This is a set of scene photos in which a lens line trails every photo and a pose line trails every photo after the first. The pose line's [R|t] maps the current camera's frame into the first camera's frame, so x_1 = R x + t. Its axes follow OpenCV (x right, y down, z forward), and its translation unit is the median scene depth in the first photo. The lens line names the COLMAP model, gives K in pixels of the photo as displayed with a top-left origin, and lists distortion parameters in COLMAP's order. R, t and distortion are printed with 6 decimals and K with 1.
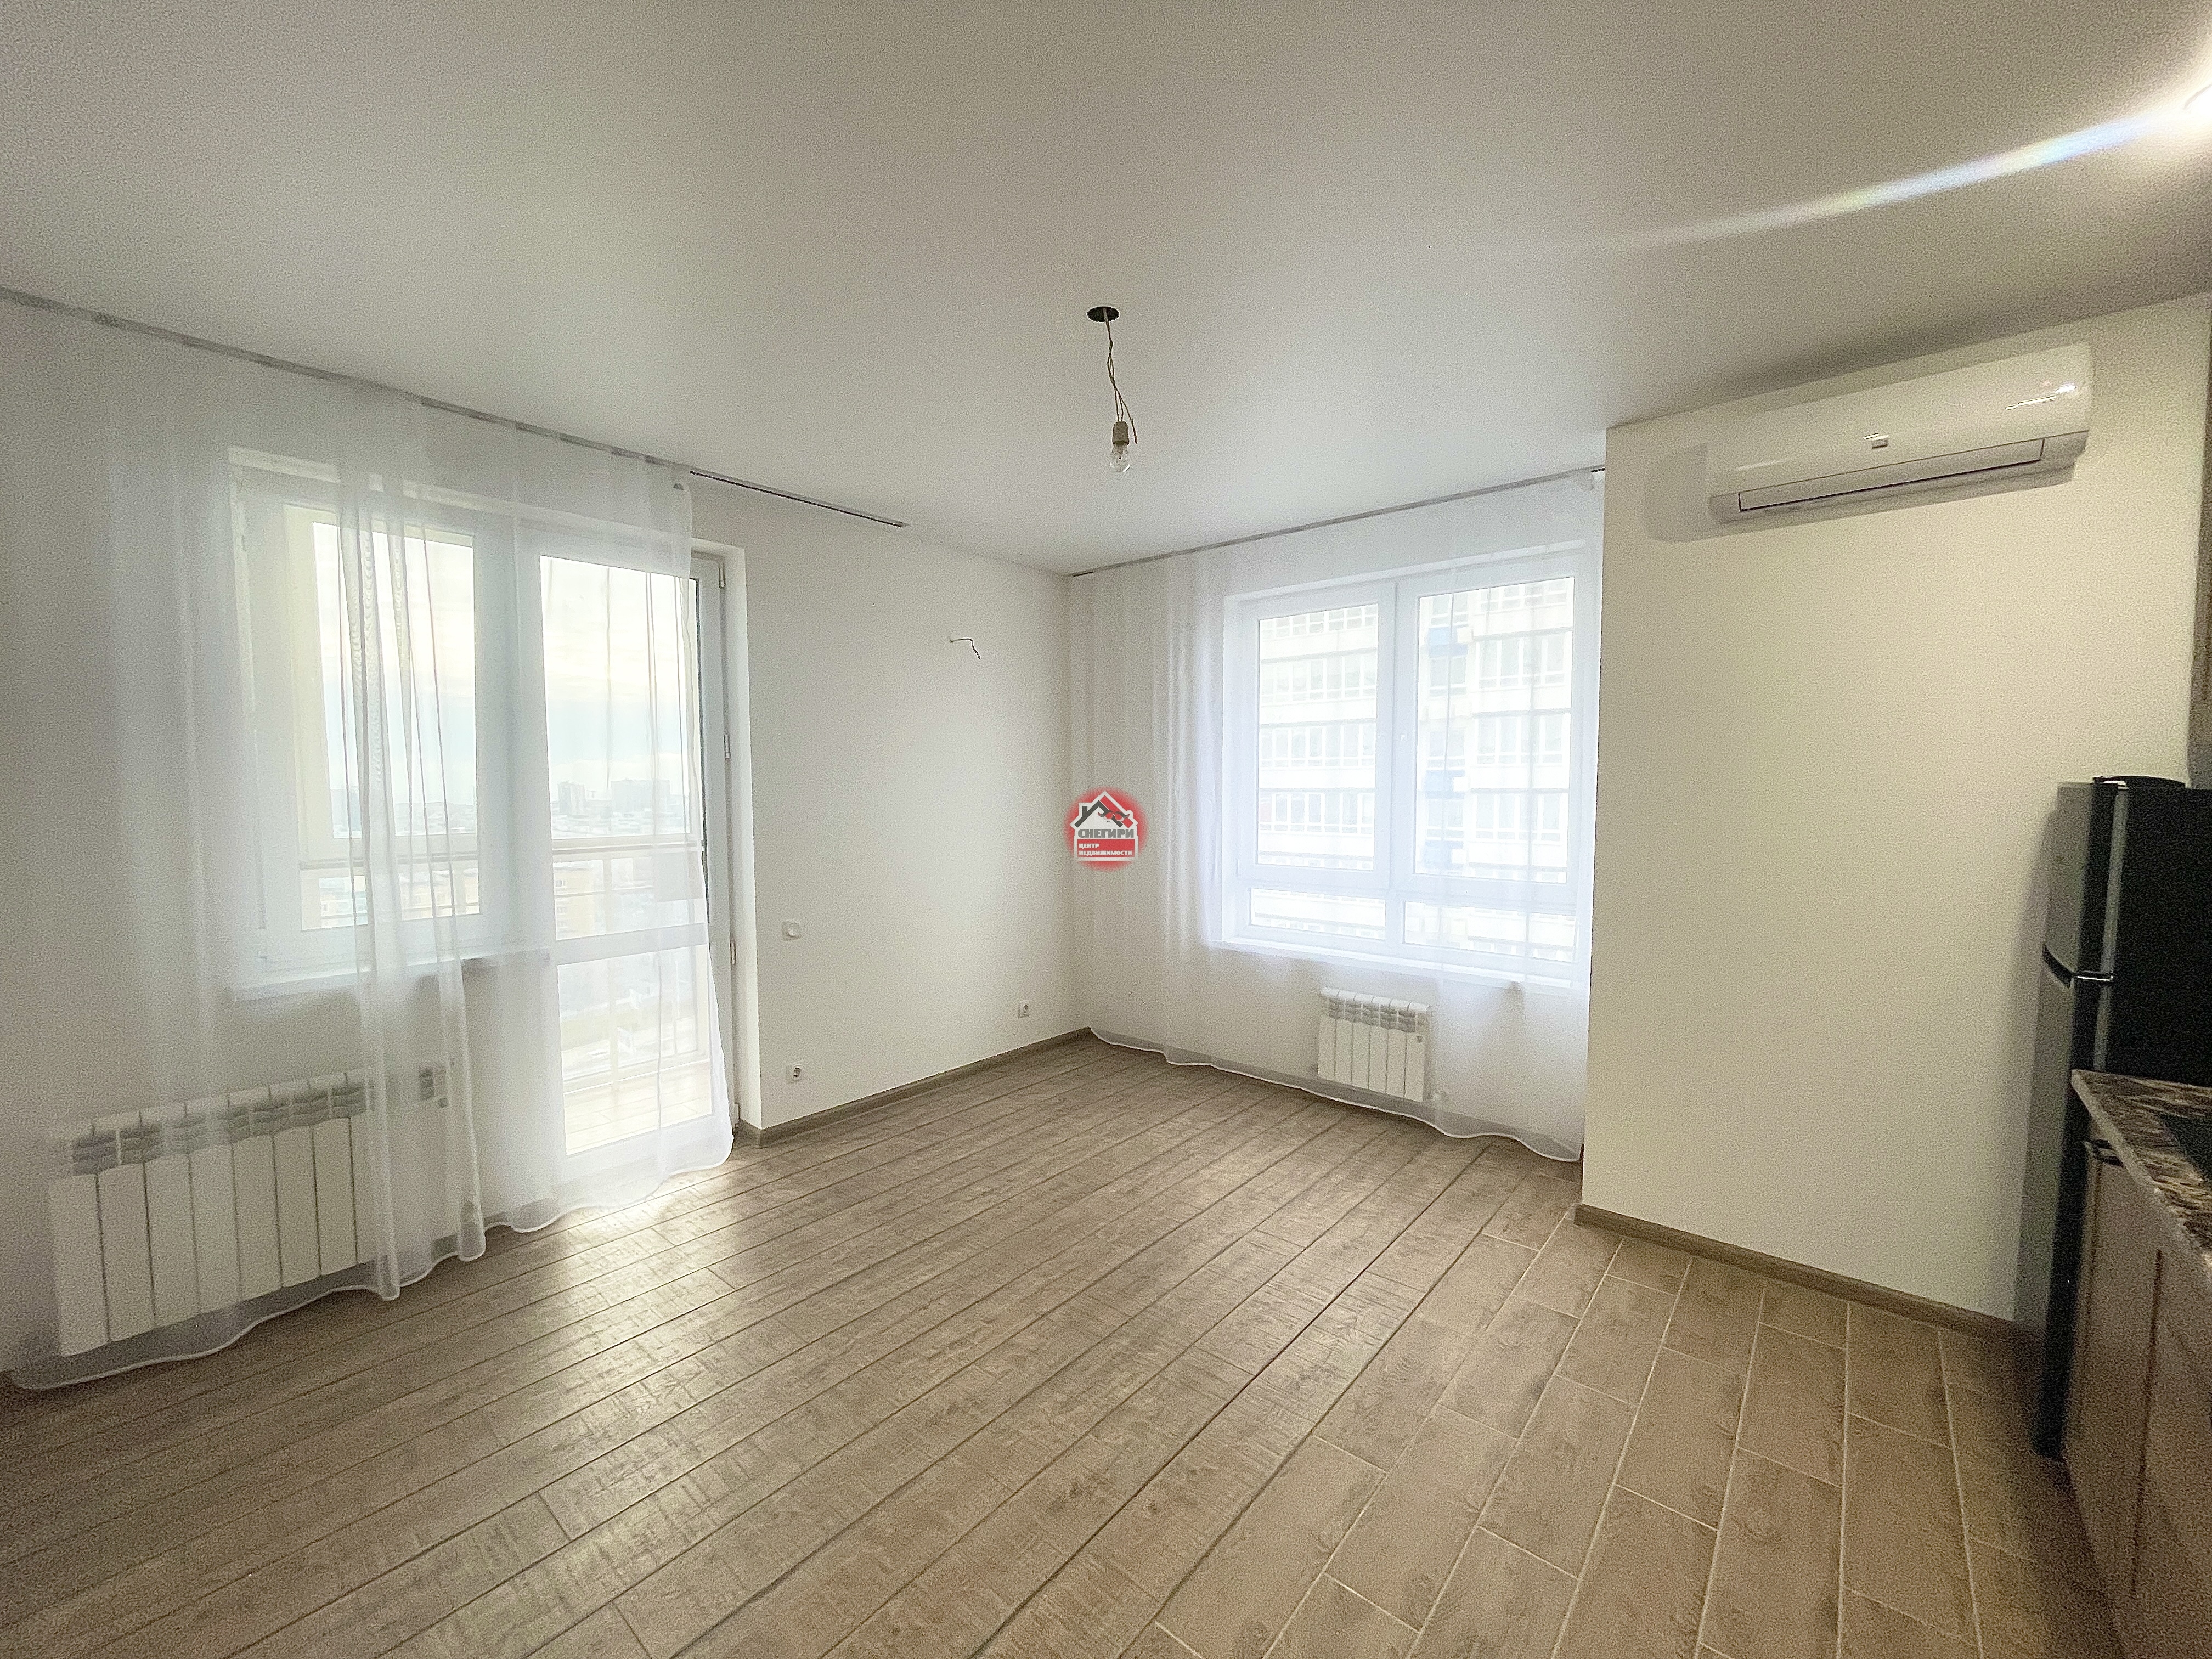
lens RADIAL K [[889.4, 0, 1097.9], [0, 889.4, 837.4], [0, 0, 1]] dist [-0.001701, 0.000459]
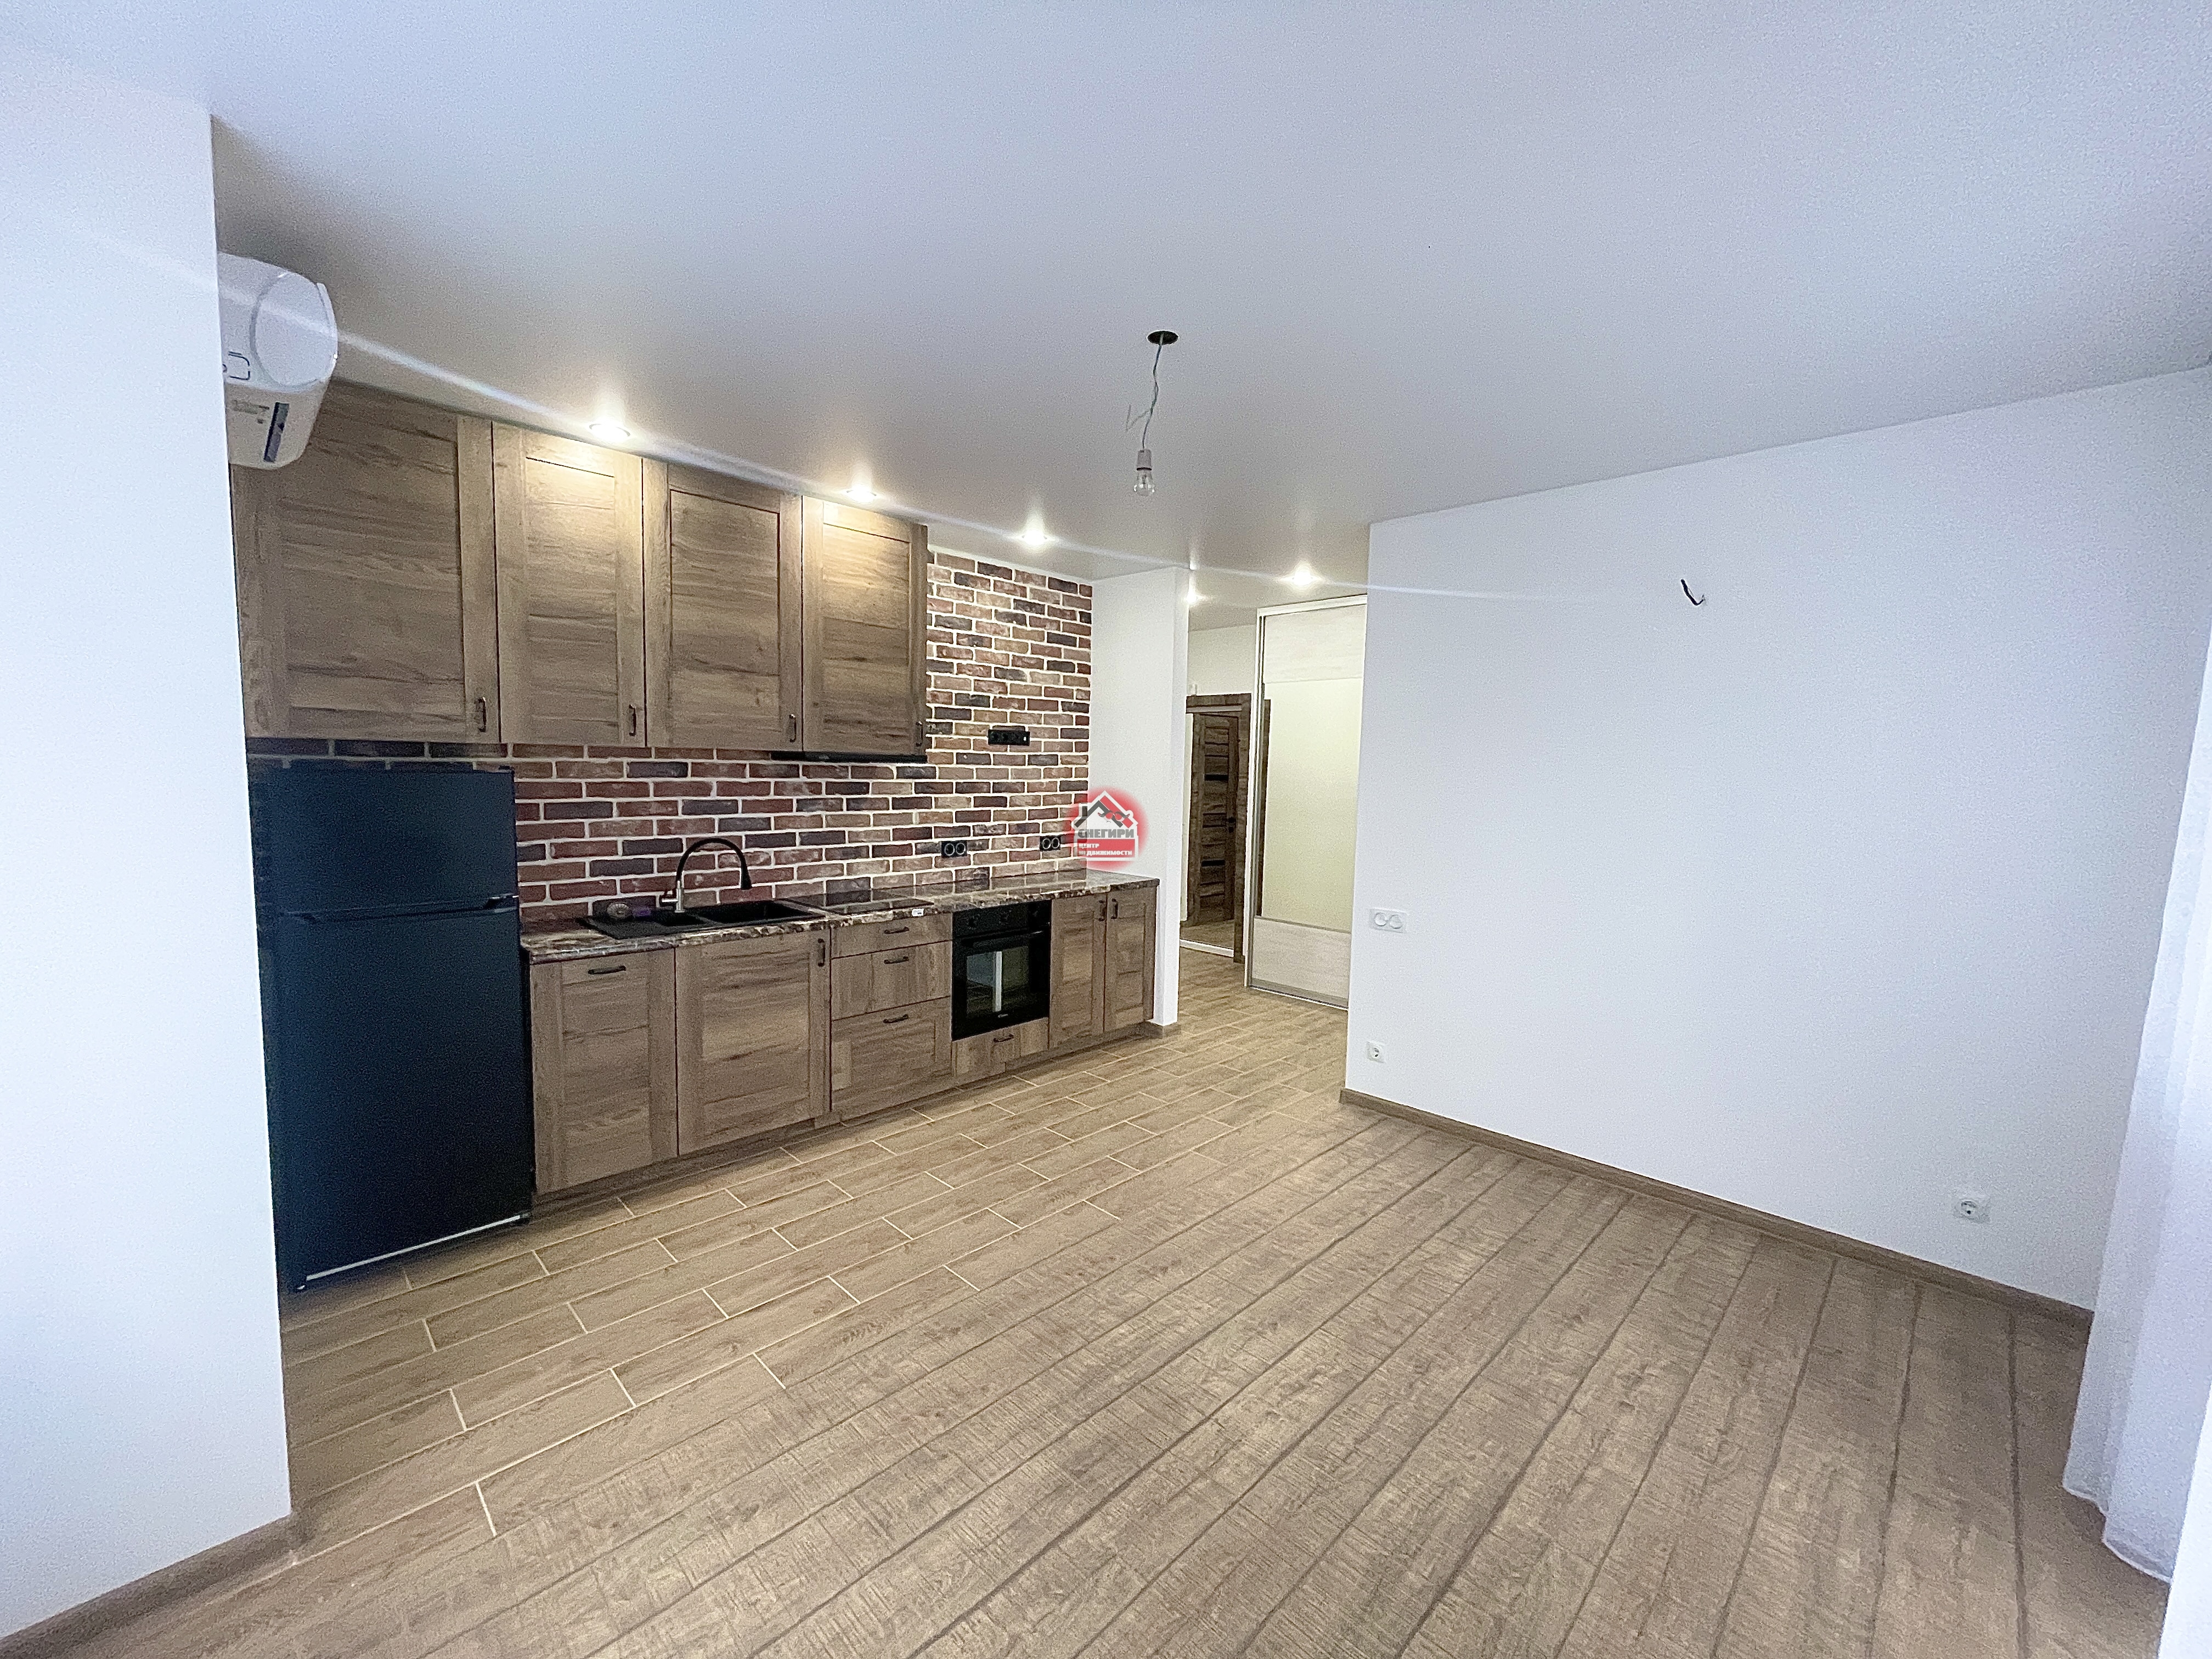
lens RADIAL K [[889.4, 0, 1097.9], [0, 889.4, 837.4], [0, 0, 1]] dist [-0.001701, 0.000459]
pose [[-0.996985, -0.020651, 0.074789, -0.007627], [-0.009568, 0.989295, 0.145619, -0.117141], [-0.076996, 0.144464, -0.986510, 1.598548]]
